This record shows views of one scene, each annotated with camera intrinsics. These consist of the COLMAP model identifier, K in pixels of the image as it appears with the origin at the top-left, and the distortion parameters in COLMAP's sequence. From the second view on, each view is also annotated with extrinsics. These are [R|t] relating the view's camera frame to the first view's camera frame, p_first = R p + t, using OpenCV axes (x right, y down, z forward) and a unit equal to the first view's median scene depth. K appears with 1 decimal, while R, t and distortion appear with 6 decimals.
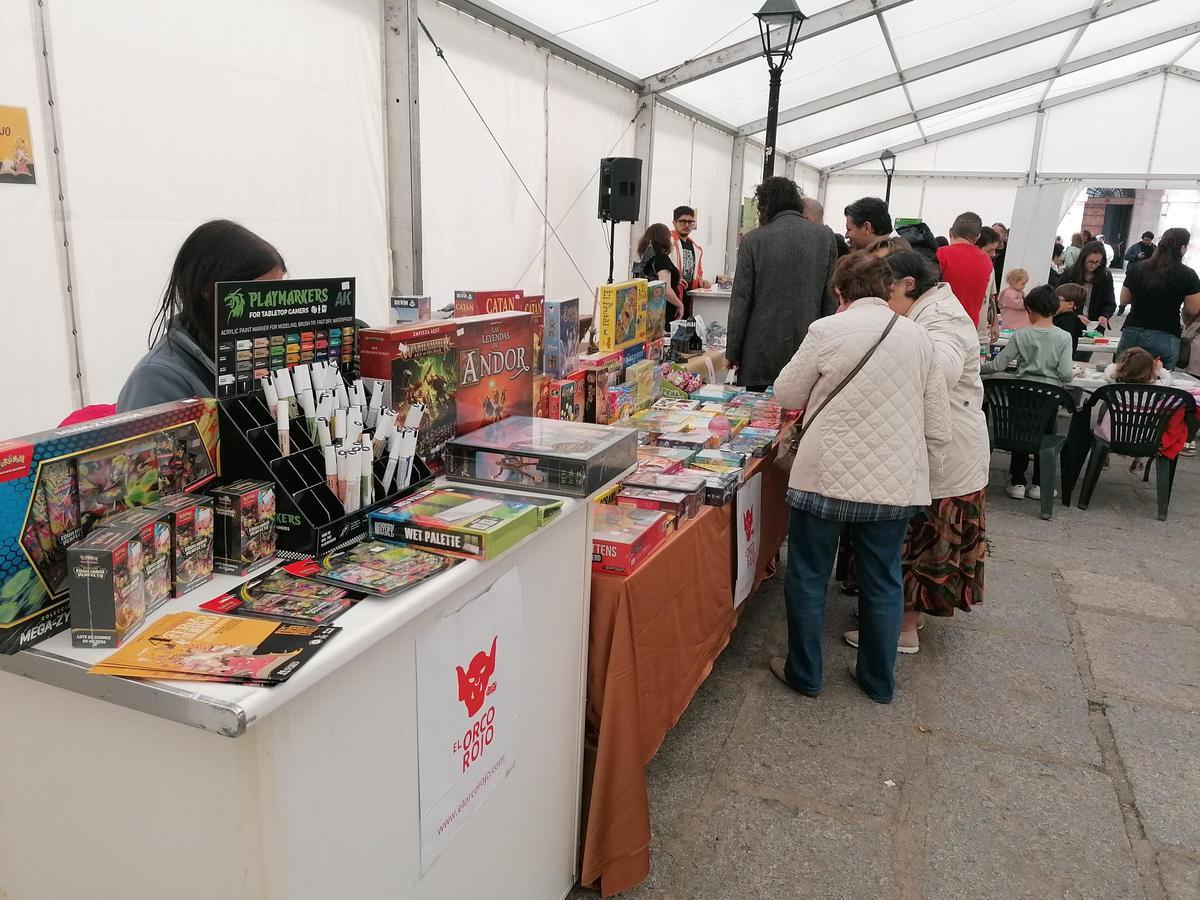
lens RADIAL K [[920.2, 0, 595.6], [0, 920.2, 468.0], [0, 0, 1]] dist [0.004304, -0.007100]
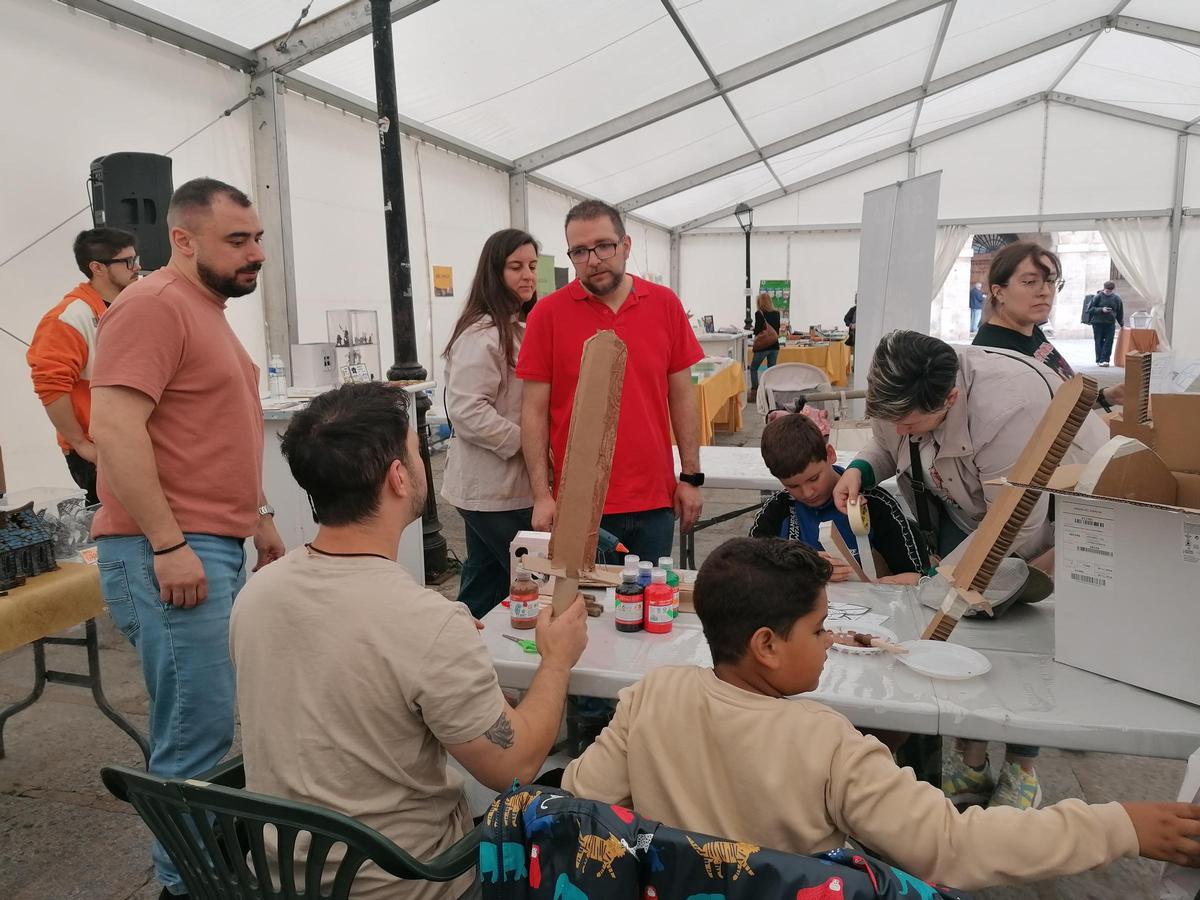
lens RADIAL K [[884.9, 0, 599.9], [0, 884.9, 438.1], [0, 0, 1]] dist [0.094969, -0.119714]
pose [[0.994814, -0.063097, 0.079773, 0.151207], [0.072016, 0.990824, -0.114374, -0.061979], [-0.071824, 0.119526, 0.990230, 0.305465]]
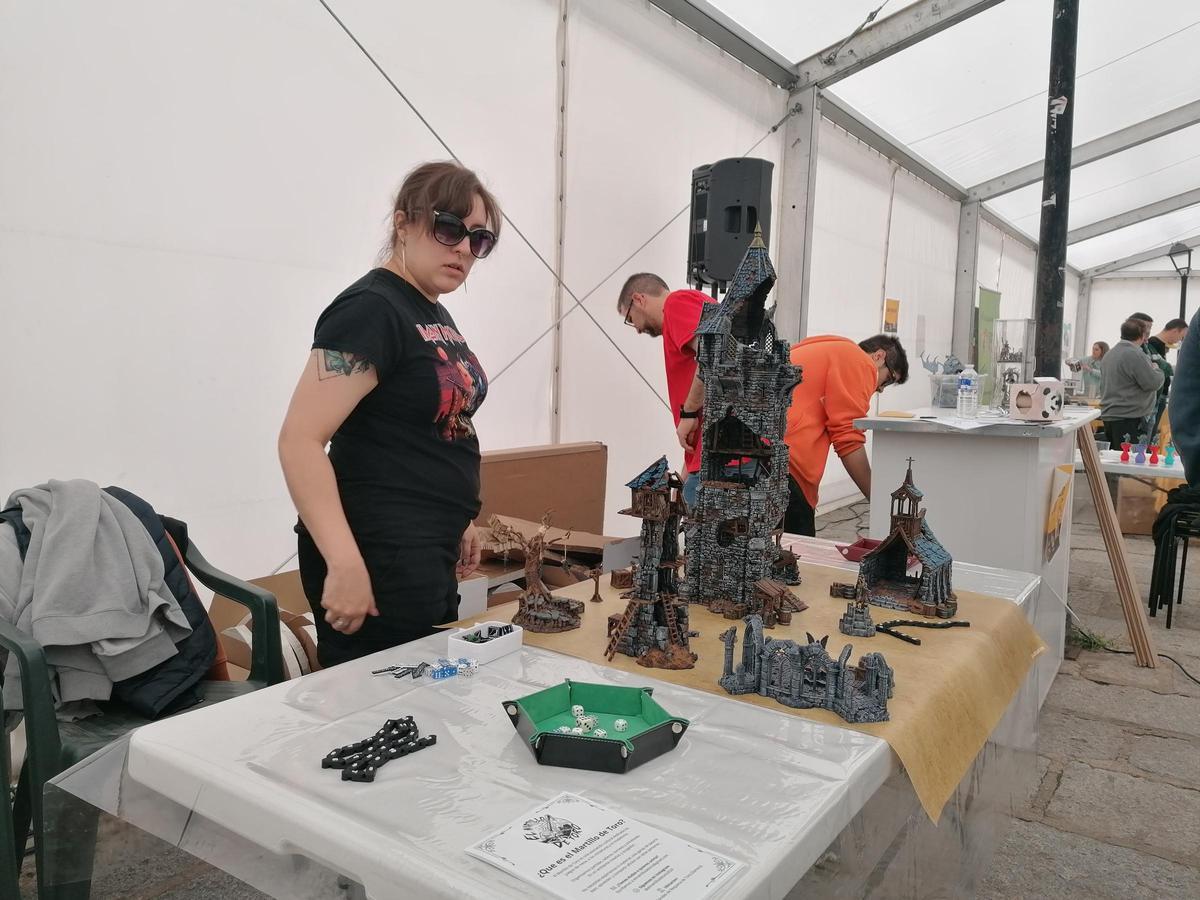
lens RADIAL K [[884.9, 0, 599.9], [0, 884.9, 438.1], [0, 0, 1]] dist [0.094969, -0.119714]
pose [[0.973708, 0.000647, -0.227798, 0.042723], [-0.042796, 0.982710, -0.180139, -0.060737], [0.223743, 0.185151, 0.956900, 0.337778]]
